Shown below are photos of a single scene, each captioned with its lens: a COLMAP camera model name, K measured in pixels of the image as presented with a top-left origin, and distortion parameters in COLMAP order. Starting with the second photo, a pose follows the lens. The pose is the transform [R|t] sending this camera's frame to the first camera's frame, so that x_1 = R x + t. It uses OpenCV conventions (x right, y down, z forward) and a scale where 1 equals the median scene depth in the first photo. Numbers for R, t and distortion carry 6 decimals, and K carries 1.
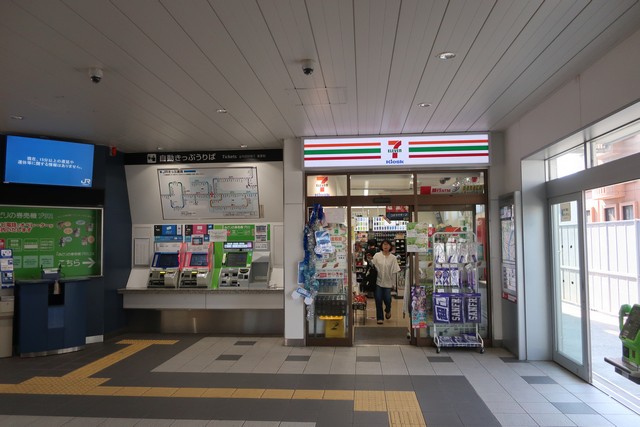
lens RADIAL K [[502.6, 0, 320.0], [0, 502.6, 213.5], [0, 0, 1]] dist [-0.005864, 0.001500]
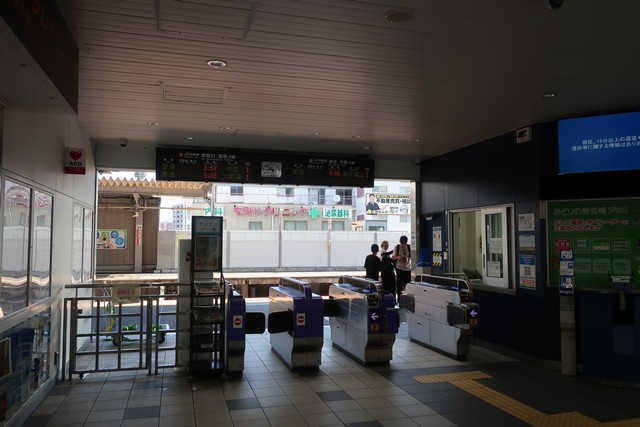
lens RADIAL K [[502.6, 0, 320.0], [0, 502.6, 213.5], [0, 0, 1]] dist [-0.005864, 0.001500]
pose [[0.355463, -0.046138, -0.933551, 0.035993], [0.045937, 0.998436, -0.031853, 0.014108], [0.933561, -0.031562, 0.357027, 0.268373]]
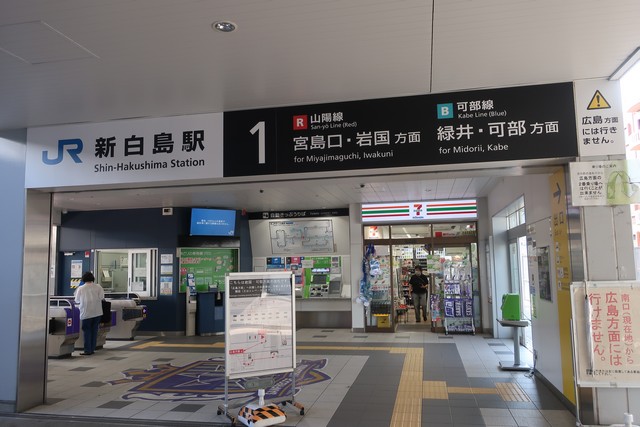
lens RADIAL K [[502.6, 0, 320.0], [0, 502.6, 213.5], [0, 0, 1]] dist [-0.005864, 0.001500]
pose [[0.992428, -0.022177, -0.120810, 0.029908], [0.016173, 0.998595, -0.050456, -0.037780], [0.121760, 0.048121, 0.991392, -0.623953]]
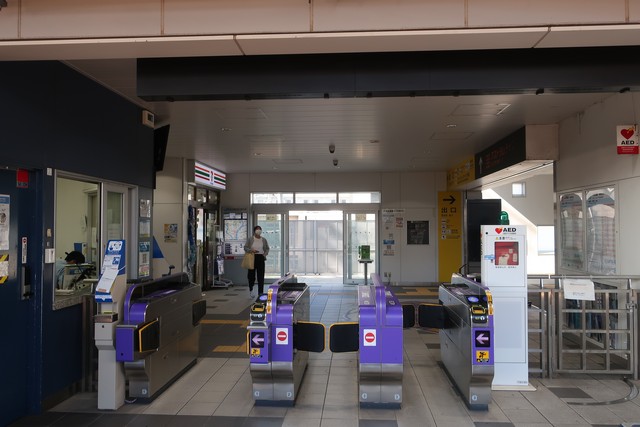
lens RADIAL K [[502.6, 0, 320.0], [0, 502.6, 213.5], [0, 0, 1]] dist [-0.005864, 0.001500]
pose [[-0.016828, 0.039010, 0.999097, -1.508368], [-0.053313, 0.997782, -0.039856, 0.044891], [-0.998436, -0.053935, -0.014711, 0.632947]]
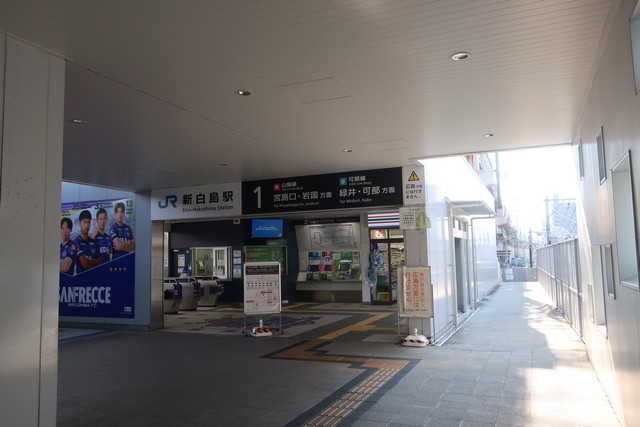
lens RADIAL K [[502.6, 0, 320.0], [0, 502.6, 213.5], [0, 0, 1]] dist [-0.005864, 0.001500]
pose [[0.949291, -0.039002, -0.311969, 0.470275], [0.028896, 0.998899, -0.036953, -0.072466], [0.313067, 0.026065, 0.949373, -1.229146]]
